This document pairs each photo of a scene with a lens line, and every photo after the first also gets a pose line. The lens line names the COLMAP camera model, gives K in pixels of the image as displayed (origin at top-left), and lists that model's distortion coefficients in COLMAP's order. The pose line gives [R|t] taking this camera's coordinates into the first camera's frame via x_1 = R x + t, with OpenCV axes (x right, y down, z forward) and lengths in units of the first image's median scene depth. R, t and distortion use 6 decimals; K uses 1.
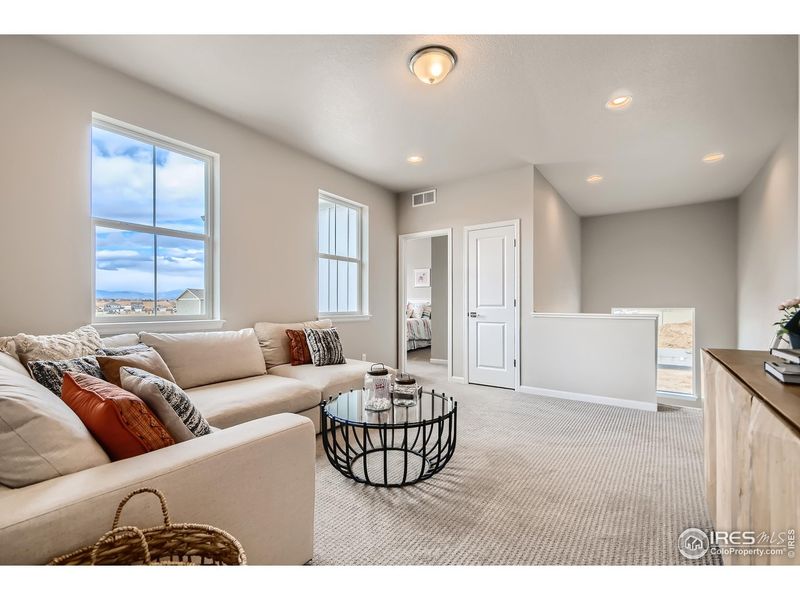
lens RADIAL K [[353.9, 0, 400.7], [0, 353.9, 300.9], [0, 0, 1]] dist [0.003149, 0.000072]
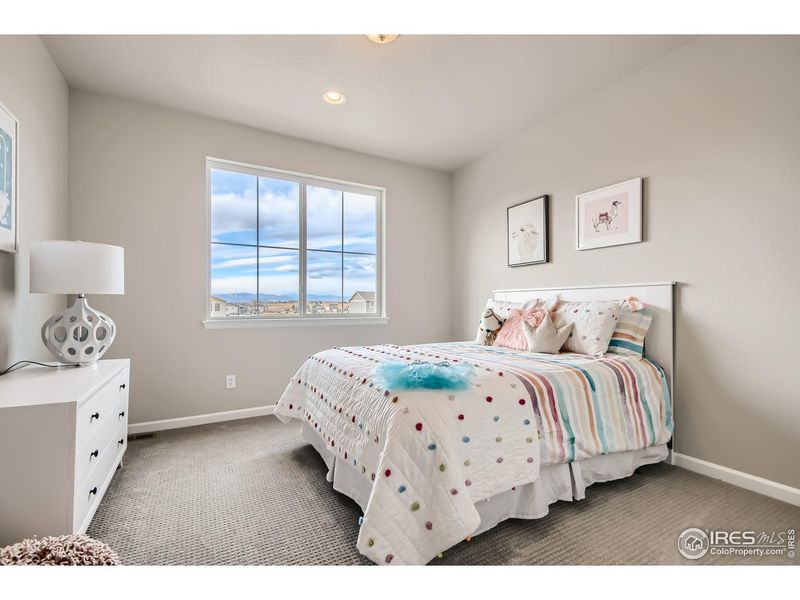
lens RADIAL K [[353.9, 0, 396.7], [0, 353.9, 302.1], [0, 0, 1]] dist [0.003149, 0.000072]
pose [[0.894155, -0.003750, -0.447741, 0.034323], [0.003520, 0.999993, -0.001345, 0.006971], [0.447743, -0.000373, 0.894162, 0.650956]]
